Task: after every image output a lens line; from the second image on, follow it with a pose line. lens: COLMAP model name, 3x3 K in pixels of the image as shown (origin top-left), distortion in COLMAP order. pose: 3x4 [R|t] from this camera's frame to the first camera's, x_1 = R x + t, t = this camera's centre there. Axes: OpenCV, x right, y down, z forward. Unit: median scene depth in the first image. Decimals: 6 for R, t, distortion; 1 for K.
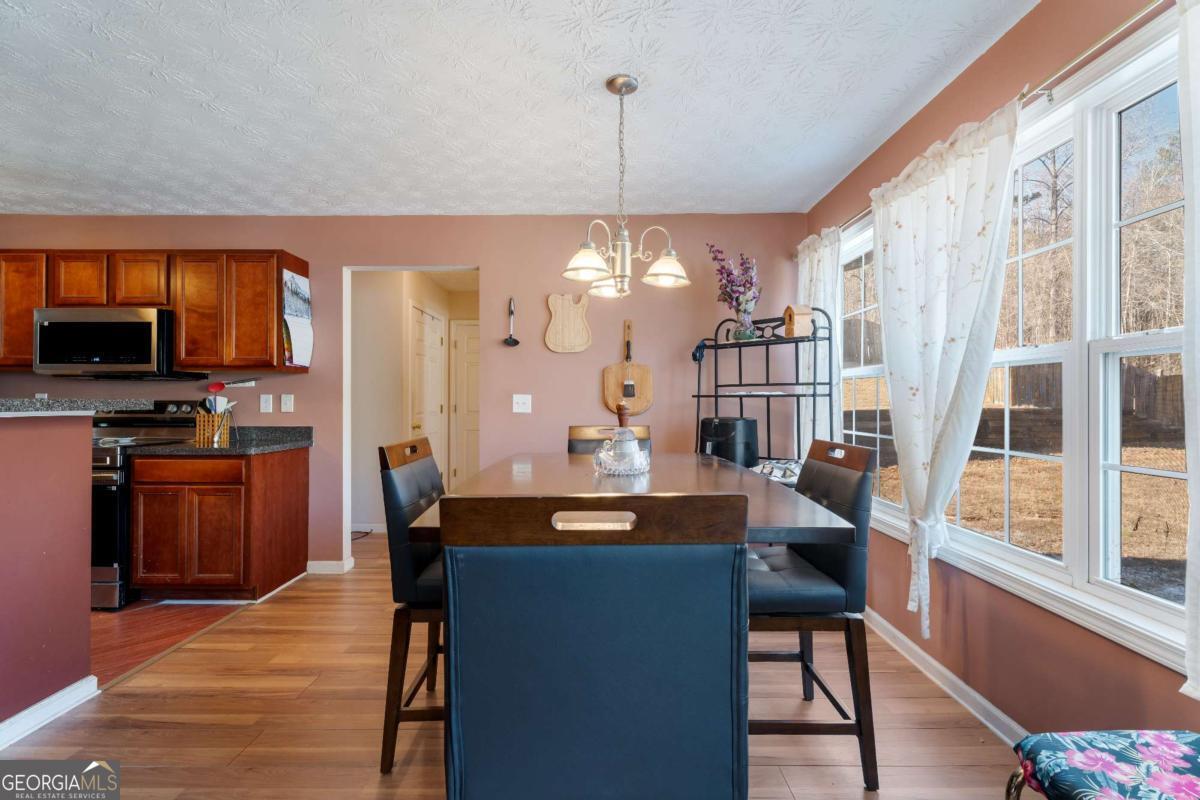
lens RADIAL K [[523.6, 0, 596.5], [0, 523.6, 394.6], [0, 0, 1]] dist [-0.002027, -0.000699]
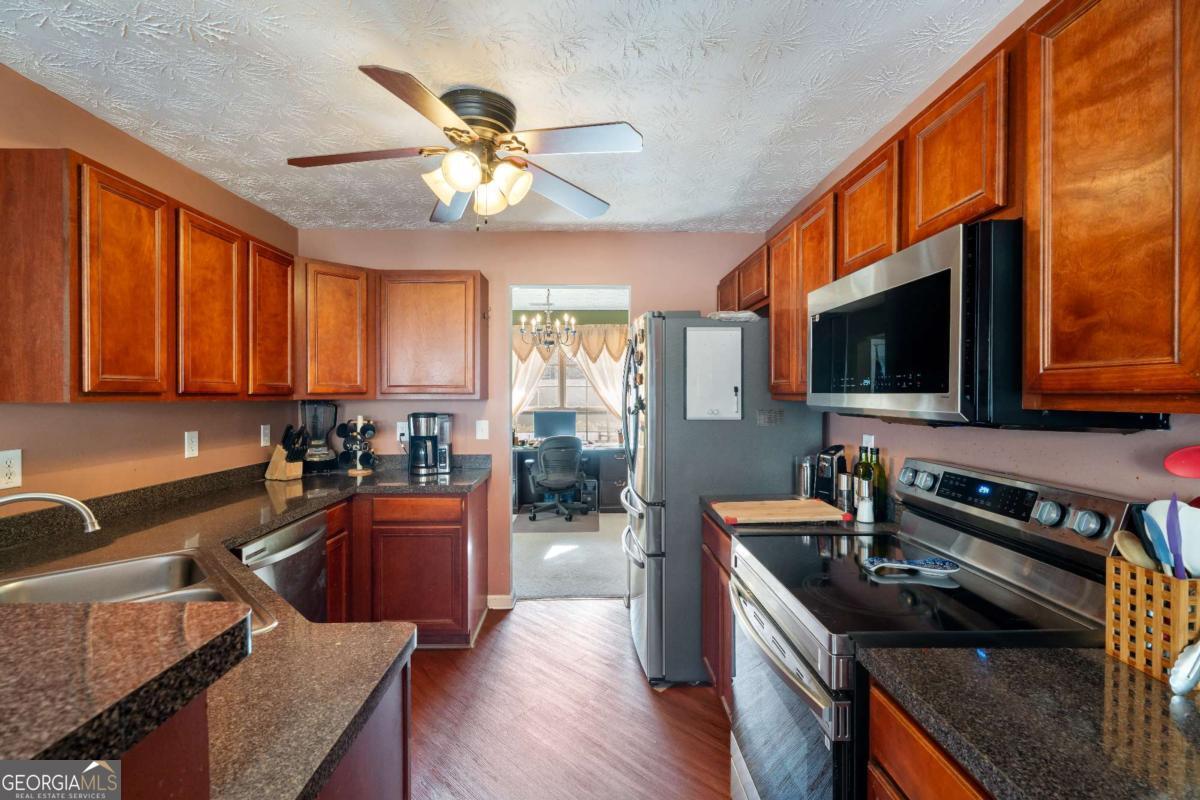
lens RADIAL K [[523.6, 0, 599.3], [0, 523.6, 394.1], [0, 0, 1]] dist [-0.002027, -0.000699]
pose [[0.008828, 0.000123, -0.999961, -0.493210], [0.003614, 0.999993, 0.000155, -0.055603], [0.999955, -0.003615, 0.008827, 0.739876]]
